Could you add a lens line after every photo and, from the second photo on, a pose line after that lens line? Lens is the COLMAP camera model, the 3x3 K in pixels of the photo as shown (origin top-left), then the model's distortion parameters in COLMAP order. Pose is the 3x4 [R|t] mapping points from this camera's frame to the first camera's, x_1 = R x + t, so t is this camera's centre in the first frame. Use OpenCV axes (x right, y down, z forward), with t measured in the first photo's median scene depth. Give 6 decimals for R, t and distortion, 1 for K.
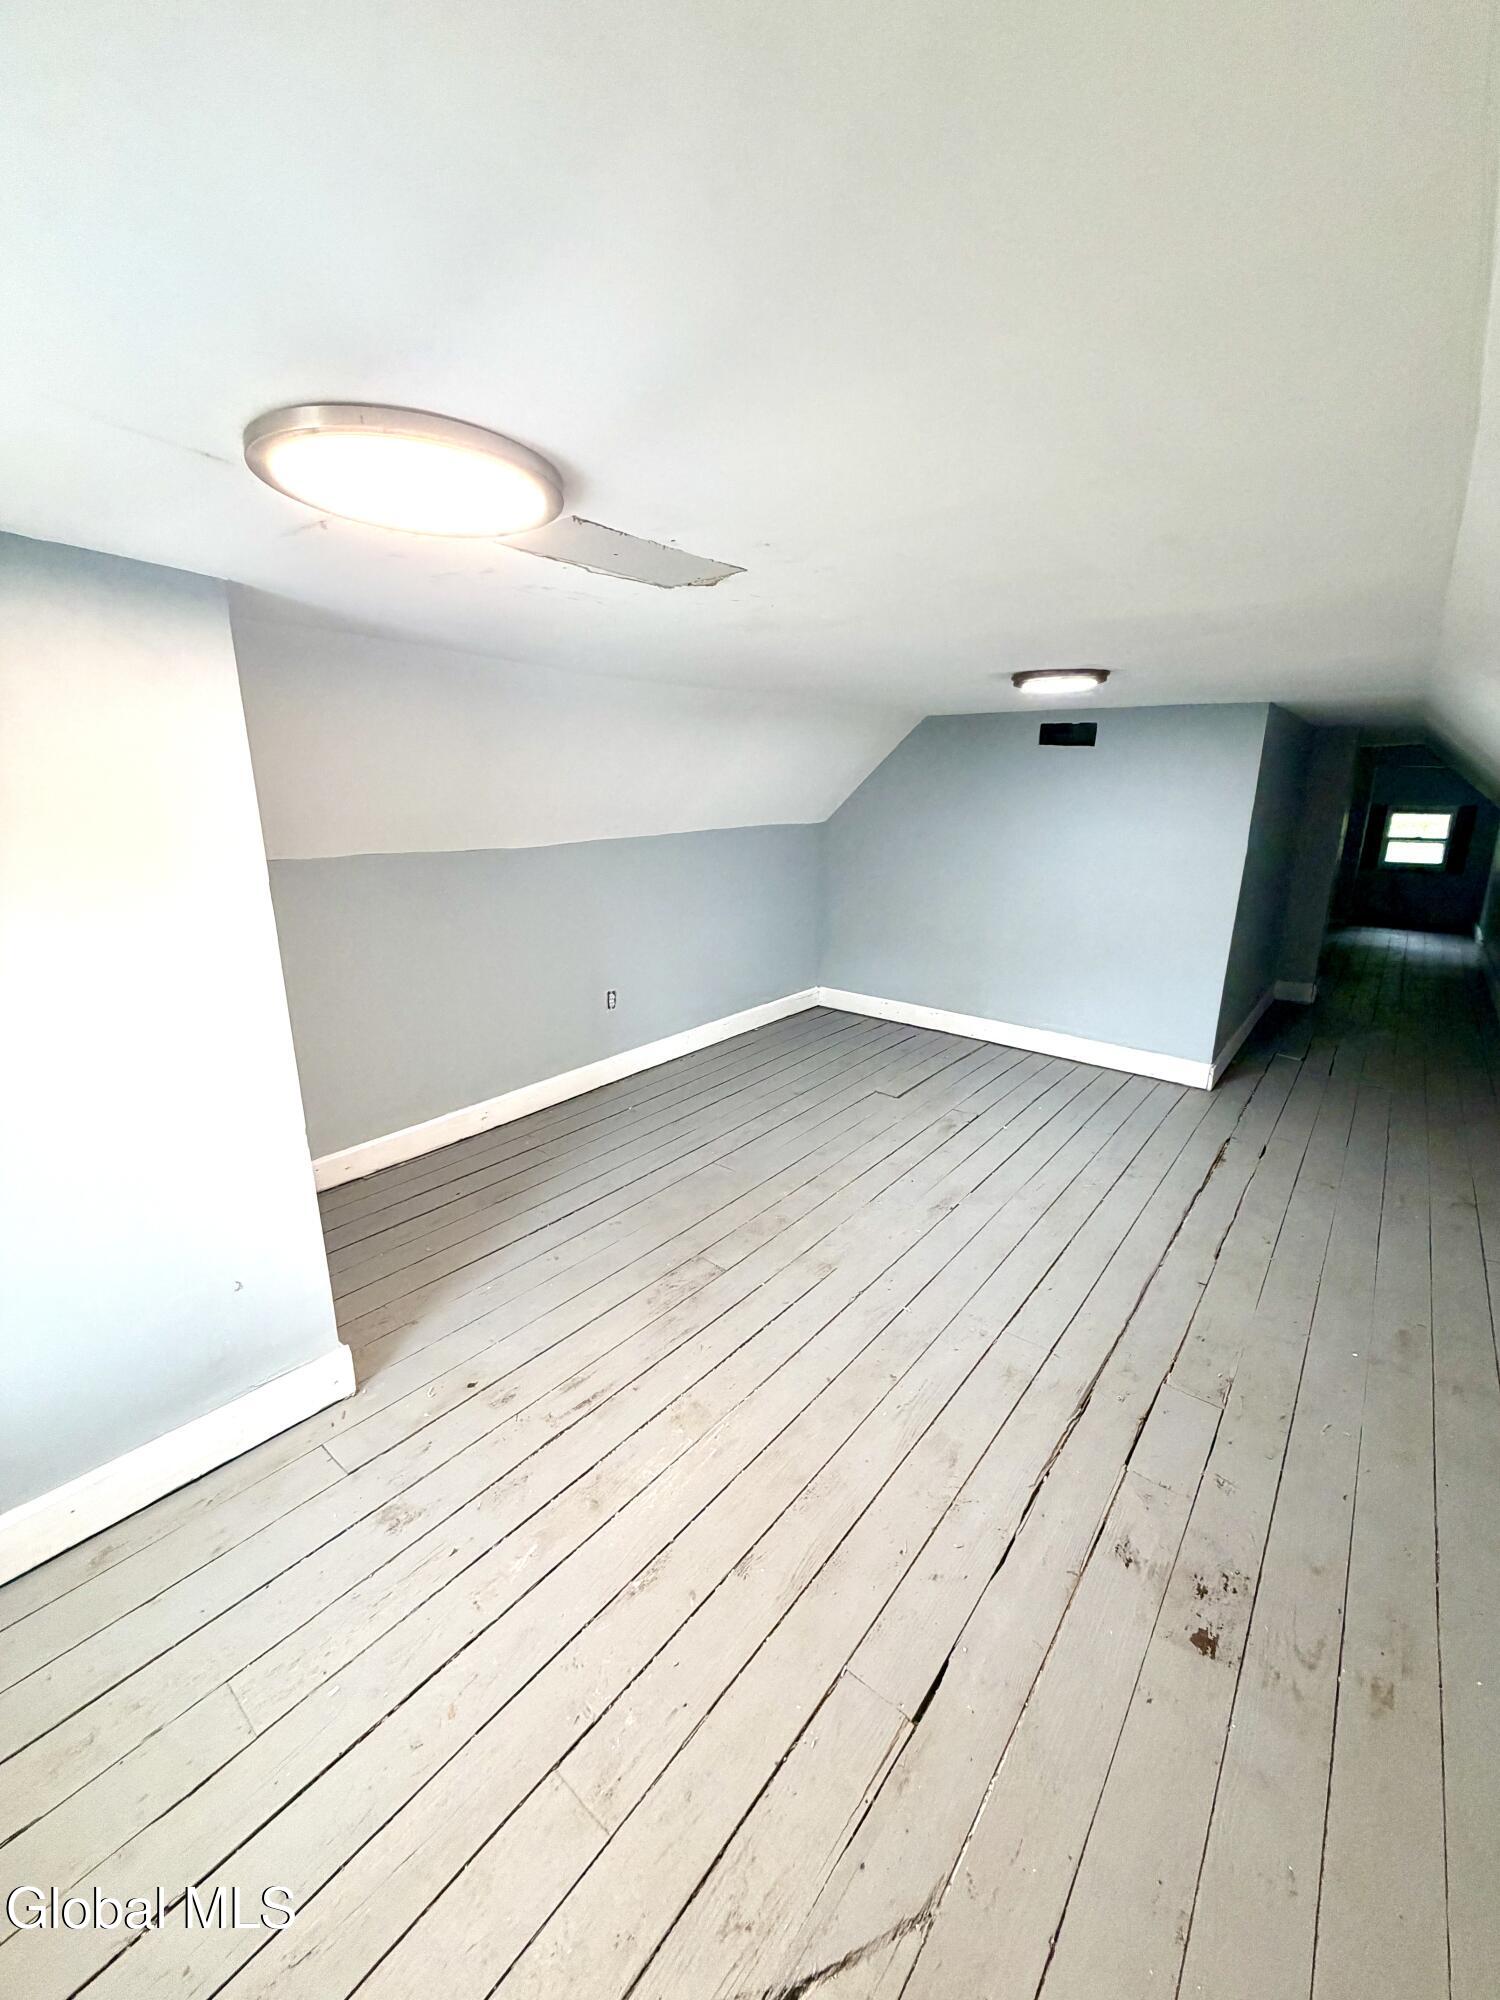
lens RADIAL K [[800.4, 0, 750.8], [0, 800.4, 1004.3], [0, 0, 1]] dist [-0.000081, 0.000357]
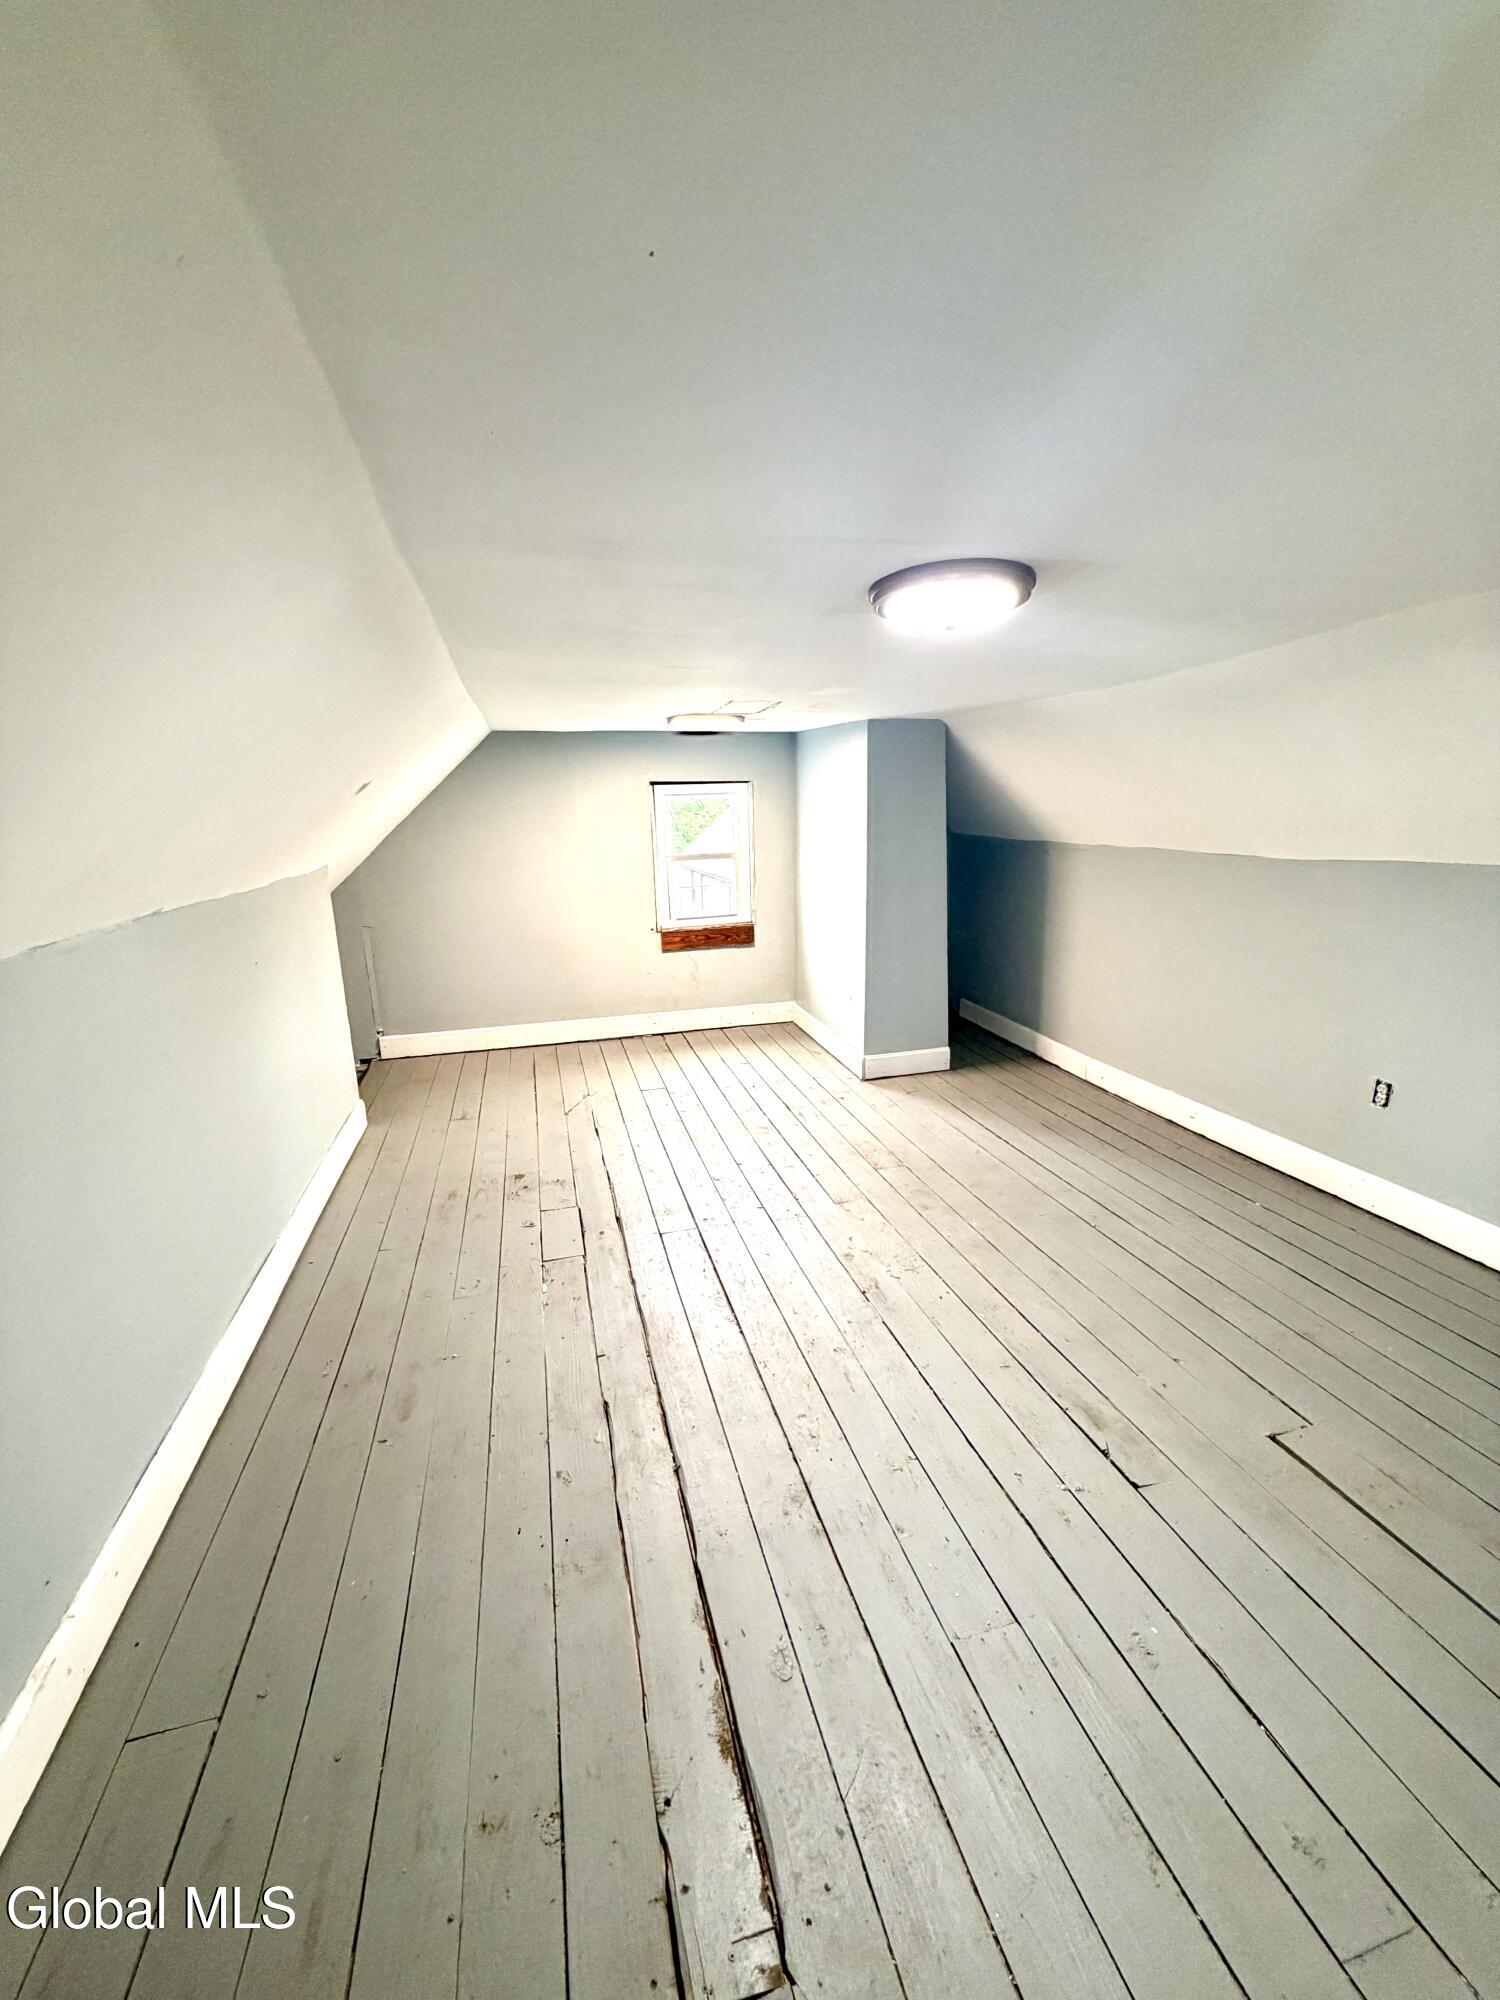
lens RADIAL K [[800.4, 0, 750.3], [0, 800.4, 997.7], [0, 0, 1]] dist [-0.000081, 0.000357]
pose [[-0.583470, 0.195664, -0.788212, 1.158987], [-0.198678, 0.906664, 0.372138, -0.396375], [0.787458, 0.373732, -0.490137, 1.506874]]
